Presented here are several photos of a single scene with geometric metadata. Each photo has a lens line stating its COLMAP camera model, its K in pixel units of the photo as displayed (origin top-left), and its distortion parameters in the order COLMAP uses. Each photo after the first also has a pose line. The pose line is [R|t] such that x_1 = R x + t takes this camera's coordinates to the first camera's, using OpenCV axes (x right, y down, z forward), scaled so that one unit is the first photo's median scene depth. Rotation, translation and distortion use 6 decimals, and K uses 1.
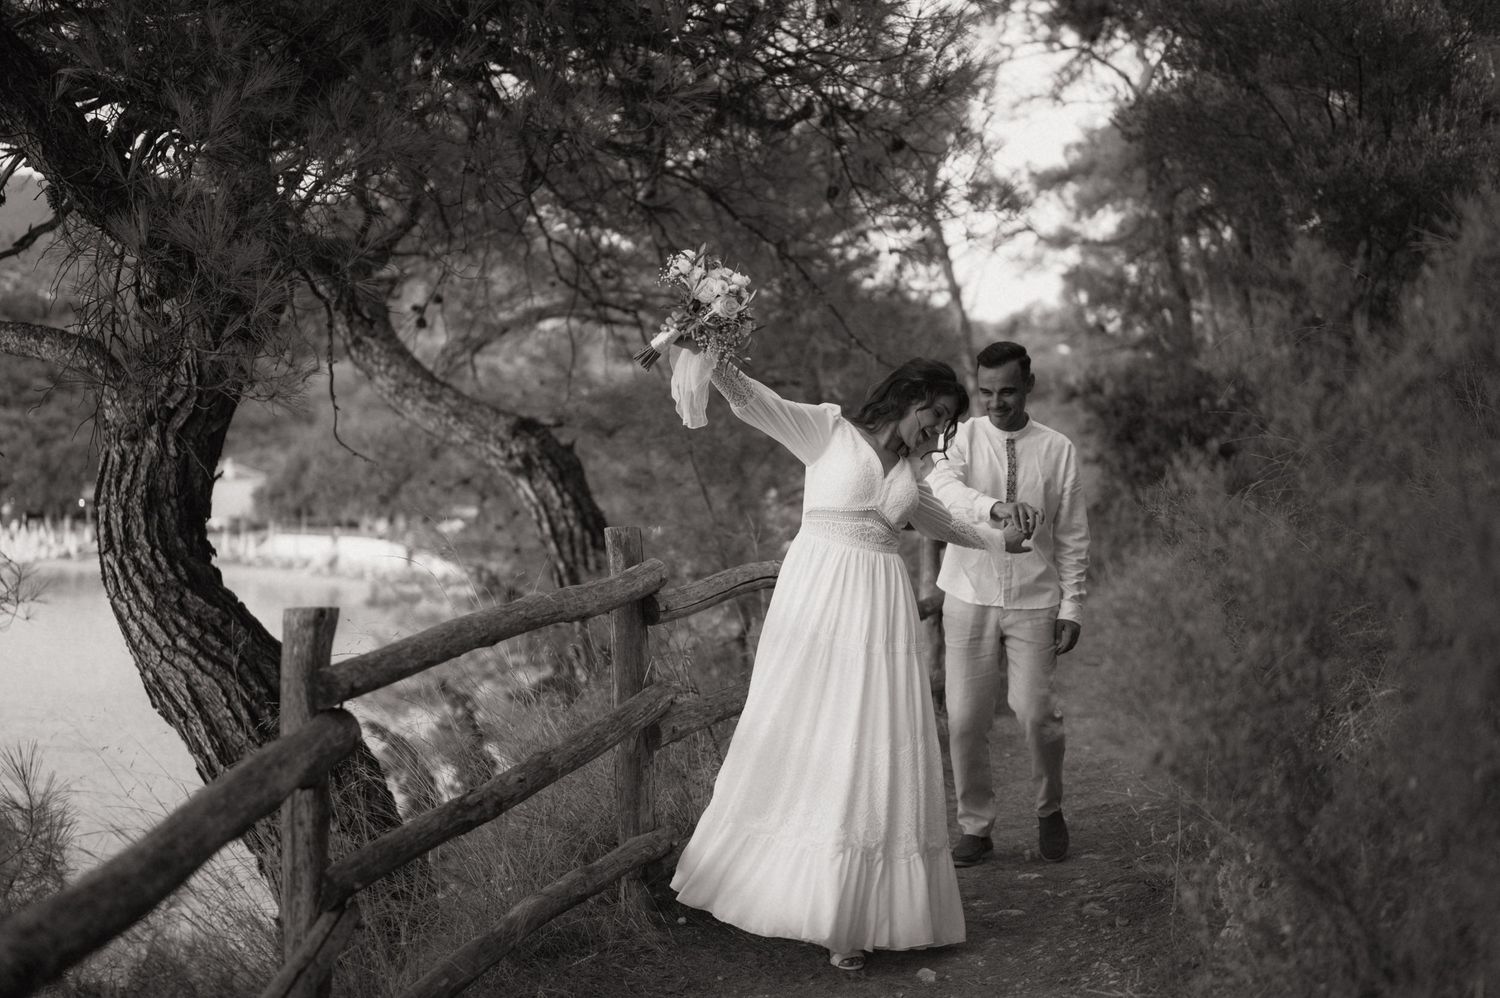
lens RADIAL K [[2160.2, 0, 750.0], [0, 2160.2, 499.0], [0, 0, 1]] dist [-0.016077, -0.026845]
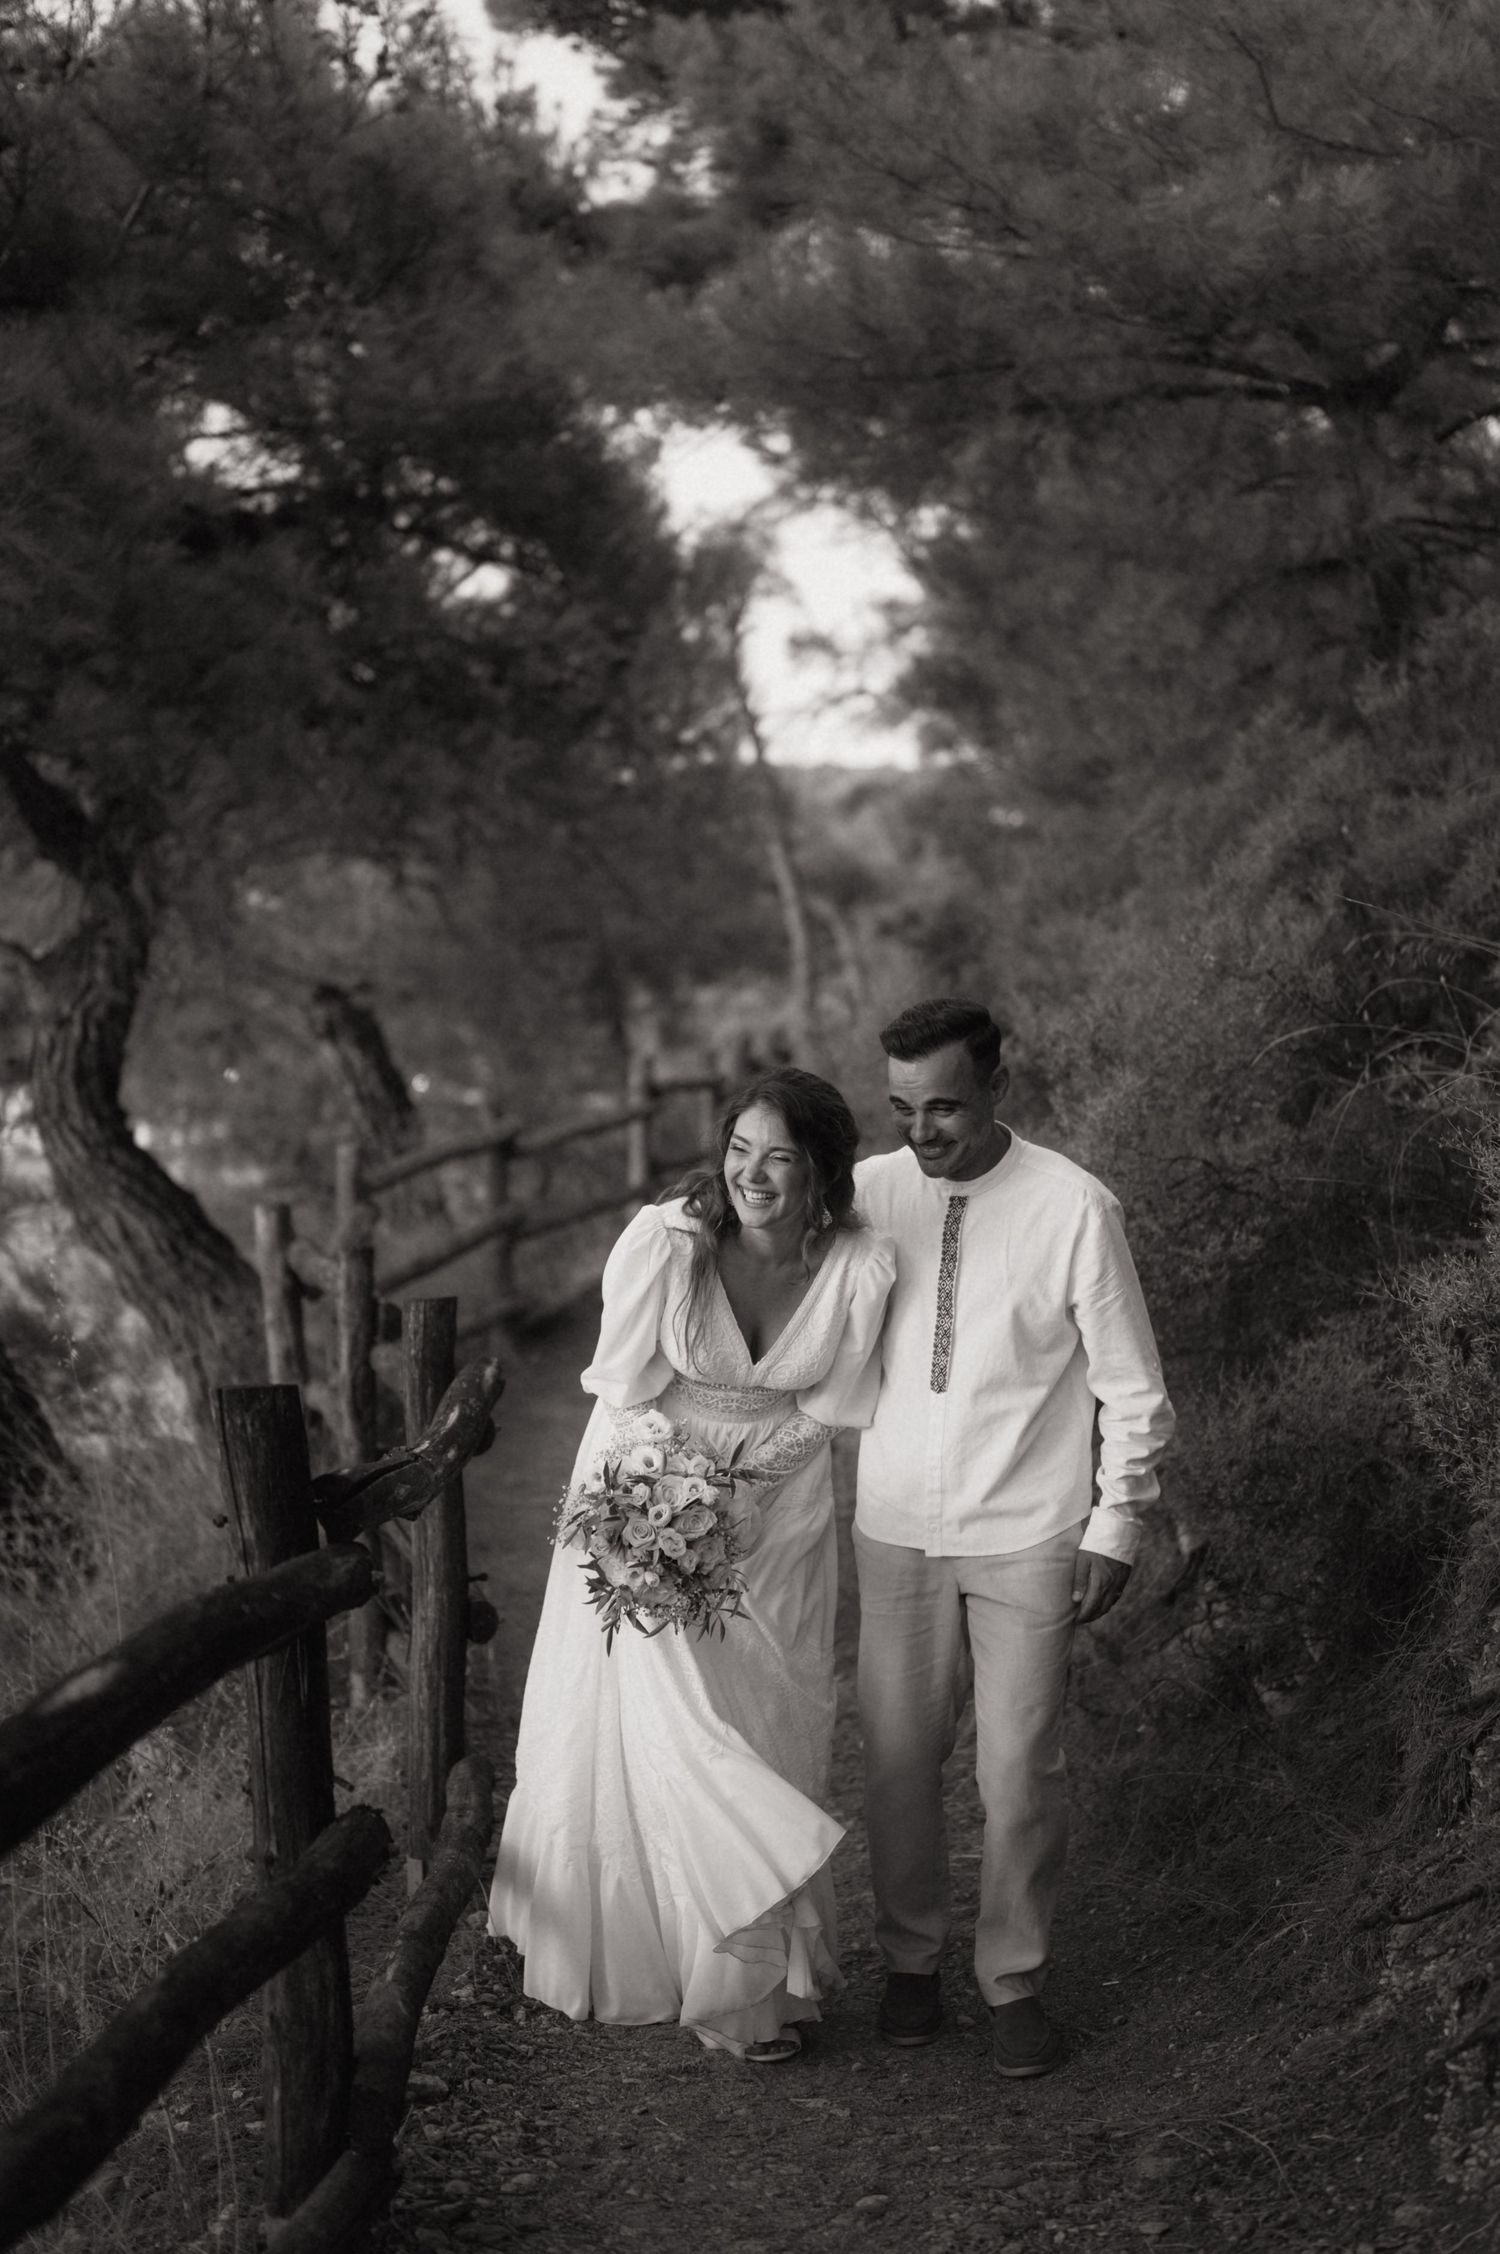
lens RADIAL K [[3115.3, 0, 750.0], [0, 3115.3, 1127.0], [0, 0, 1]] dist [0.020399, -0.458187]
pose [[0.996423, -0.007592, 0.084160, -0.043963], [0.004910, 0.999475, 0.032033, -0.024987], [-0.084359, -0.031505, 0.995937, -0.815163]]
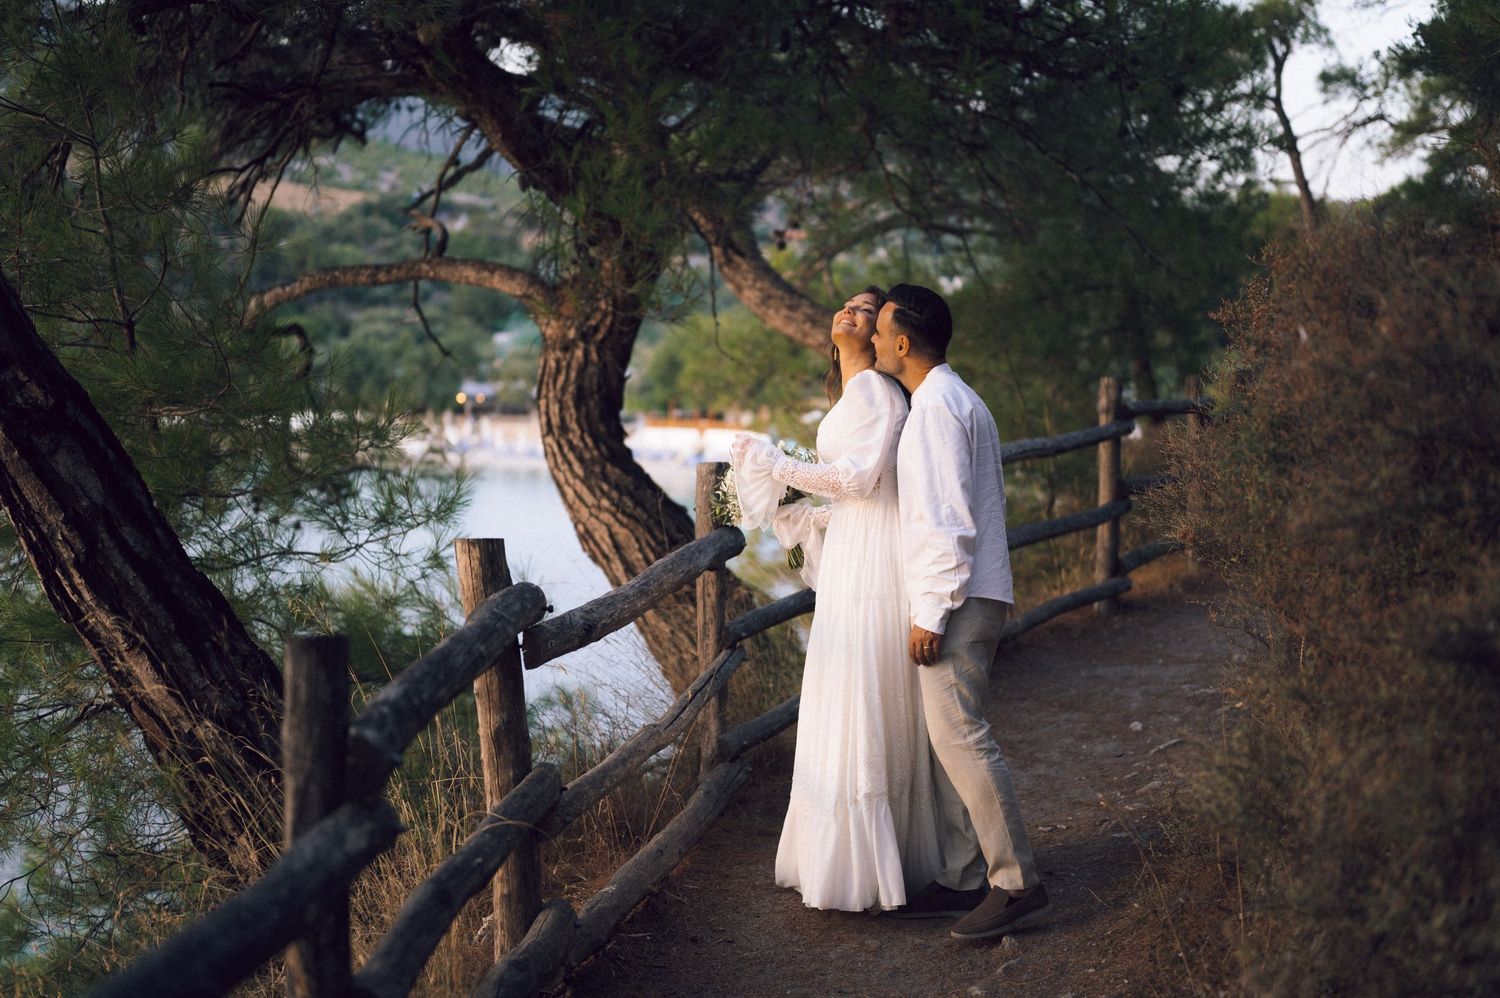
lens RADIAL K [[2160.2, 0, 750.0], [0, 2160.2, 499.0], [0, 0, 1]] dist [-0.016077, -0.026845]
pose [[0.986041, 0.000053, -0.166501, 0.045035], [0.008327, 0.998733, 0.049628, -0.001027], [0.166293, -0.050322, 0.984792, -0.286617]]
